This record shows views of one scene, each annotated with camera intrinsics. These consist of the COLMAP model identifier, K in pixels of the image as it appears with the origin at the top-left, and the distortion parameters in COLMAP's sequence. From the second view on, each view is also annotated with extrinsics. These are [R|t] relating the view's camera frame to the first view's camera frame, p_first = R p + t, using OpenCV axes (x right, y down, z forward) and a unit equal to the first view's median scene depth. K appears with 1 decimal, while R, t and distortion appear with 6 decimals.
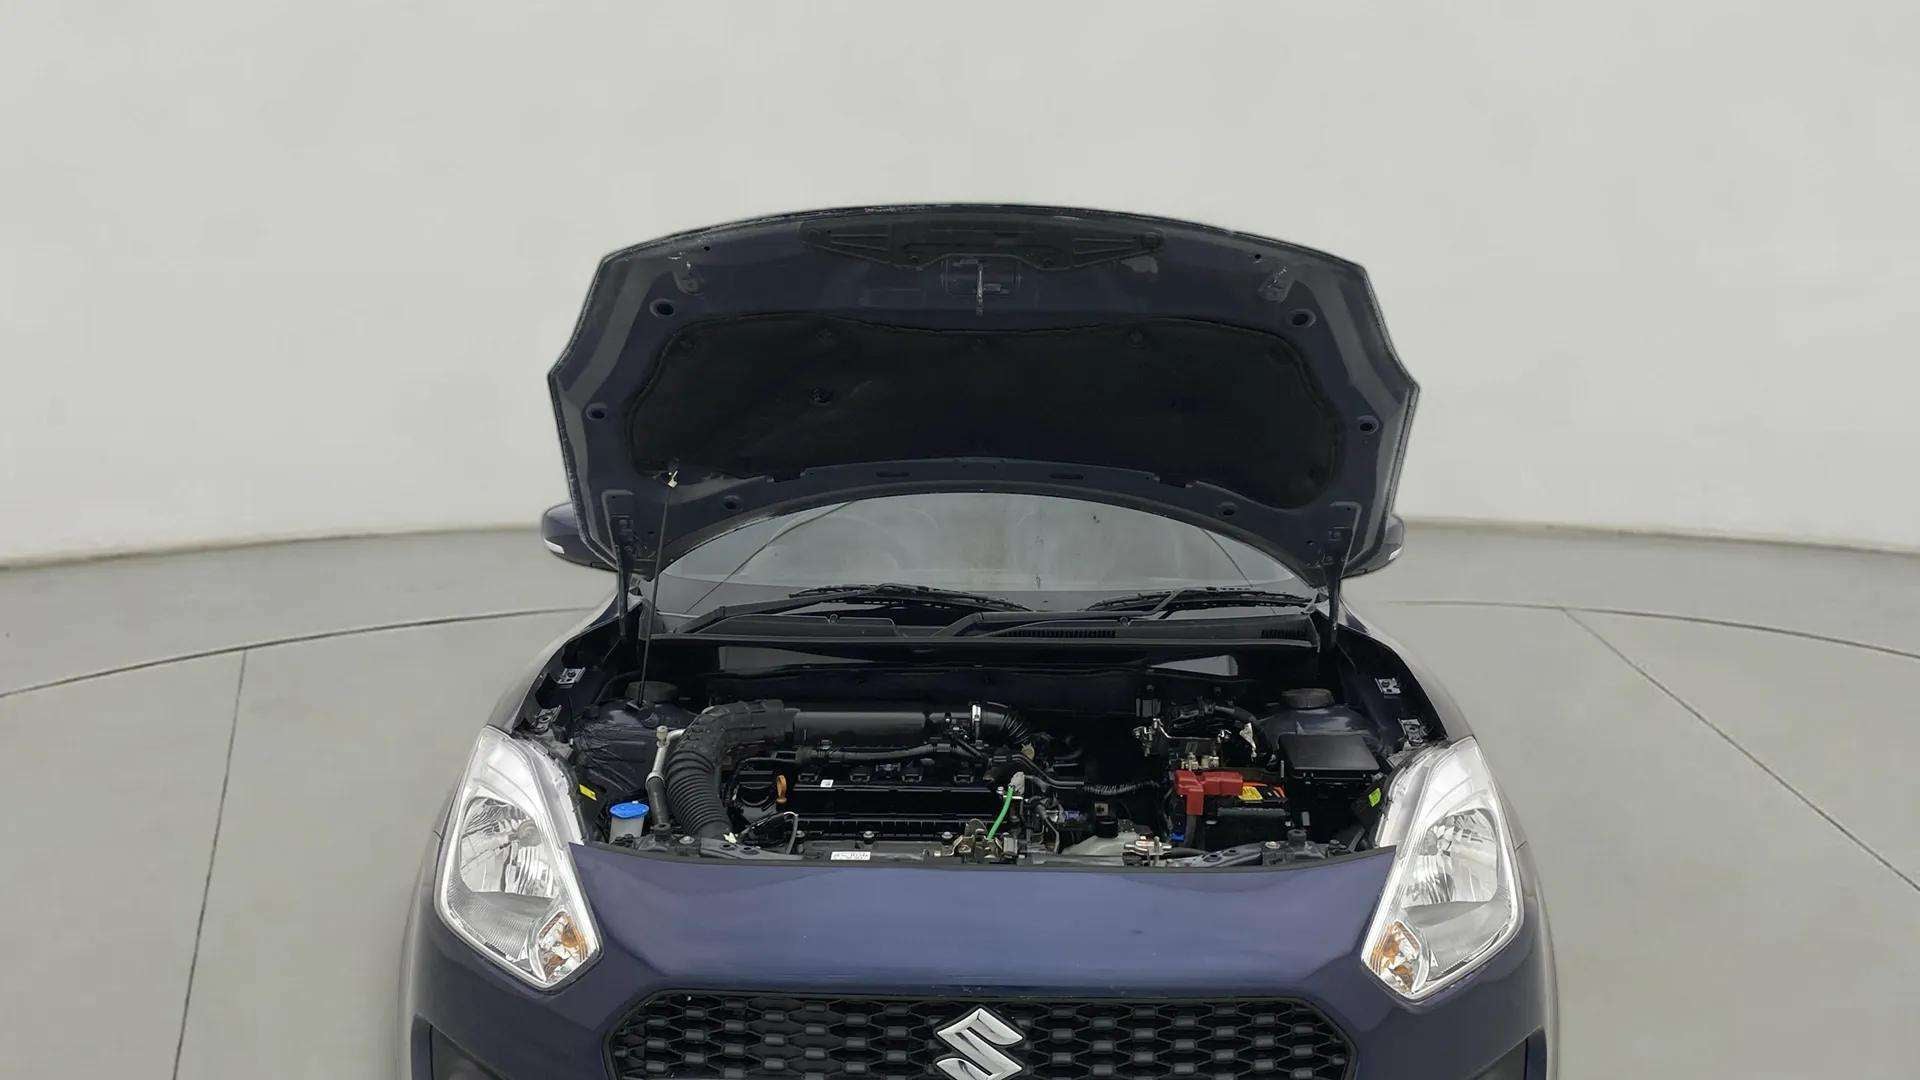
lens RADIAL K [[1420.9, 0, 961.5], [0, 1420.9, 534.6], [0, 0, 1]] dist [0.022238, -0.045847]
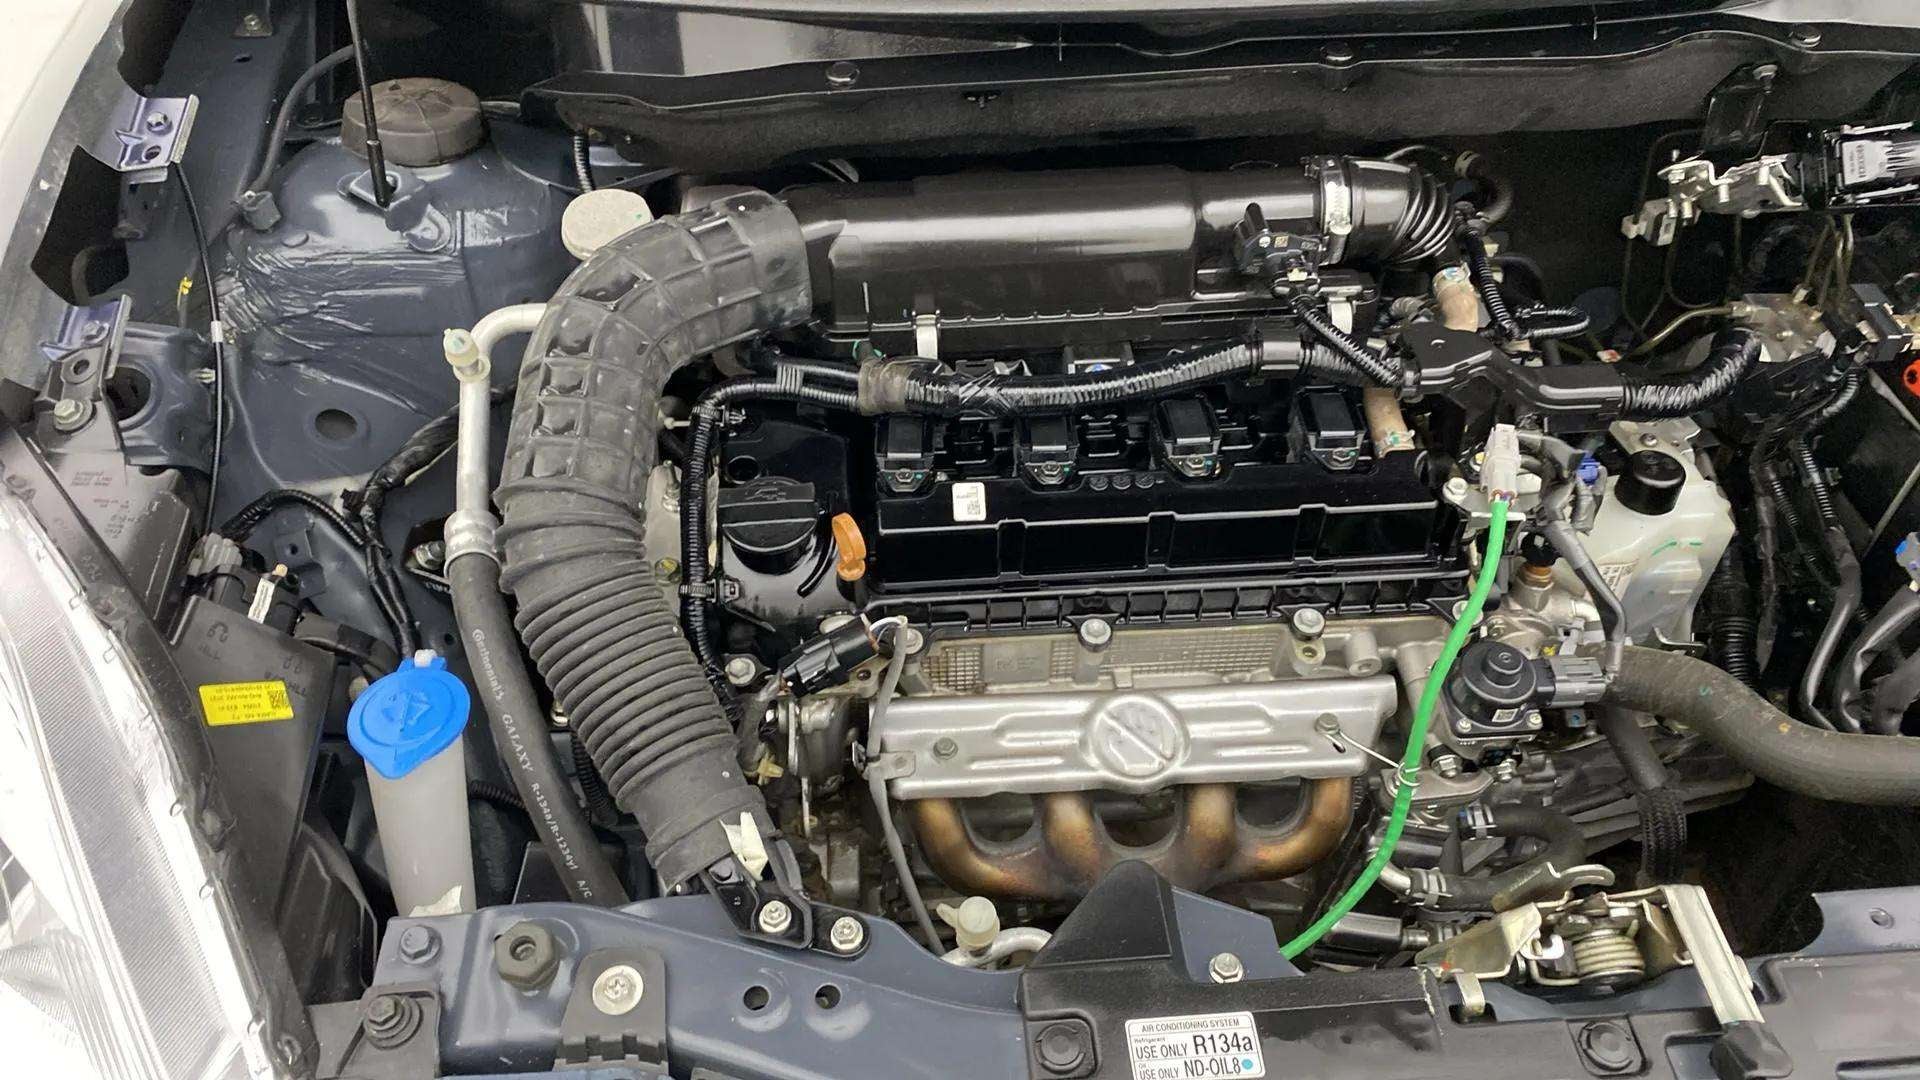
lens RADIAL K [[1420.9, 0, 955.2], [0, 1420.9, 545.1], [0, 0, 1]] dist [0.022238, -0.045847]
pose [[0.996941, -0.066162, 0.041614, -0.106745], [0.026348, 0.785728, 0.618011, -0.031235], [-0.073586, -0.615024, 0.785067, 0.677487]]
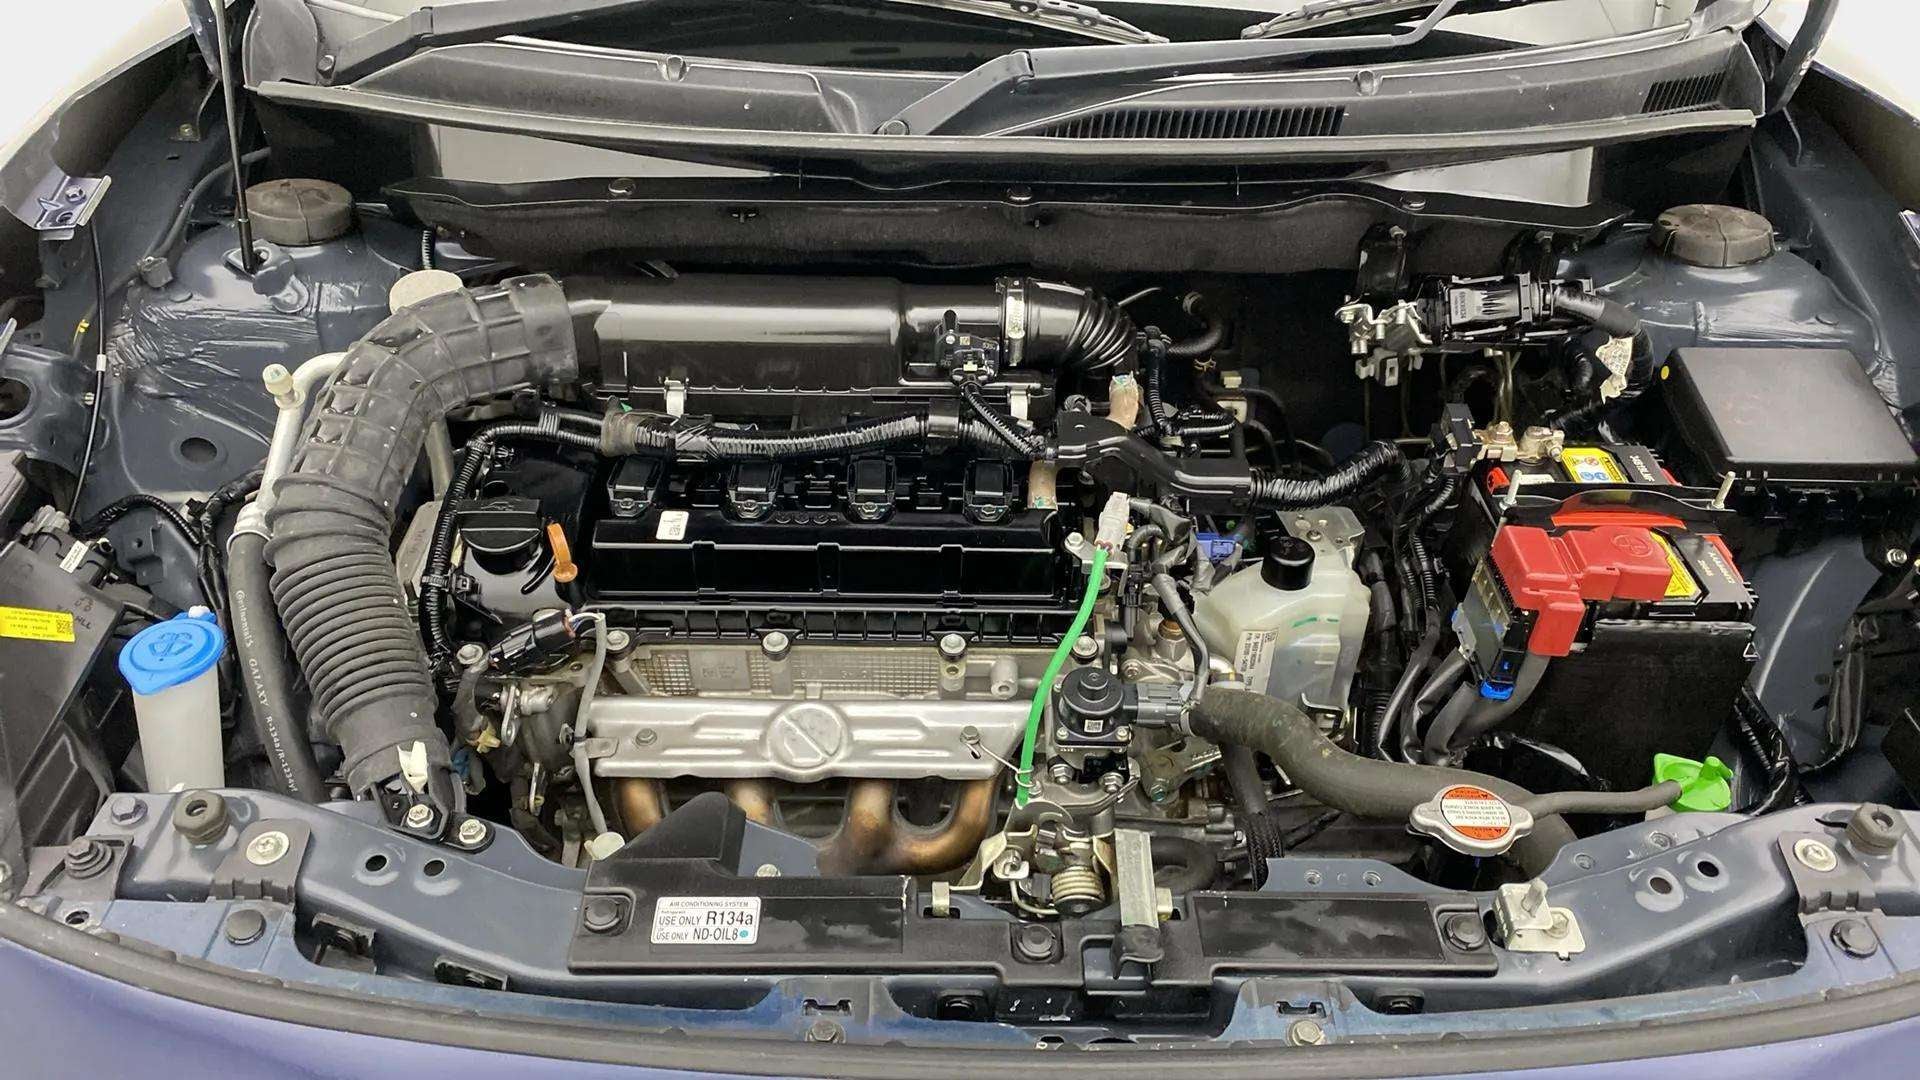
lens RADIAL K [[1420.9, 0, 958.1], [0, 1420.9, 534.5], [0, 0, 1]] dist [0.022238, -0.045847]
pose [[0.999699, 0.000568, 0.024509, -0.017885], [-0.013116, 0.857034, 0.515093, -0.041505], [-0.020713, -0.515260, 0.856784, 0.594417]]
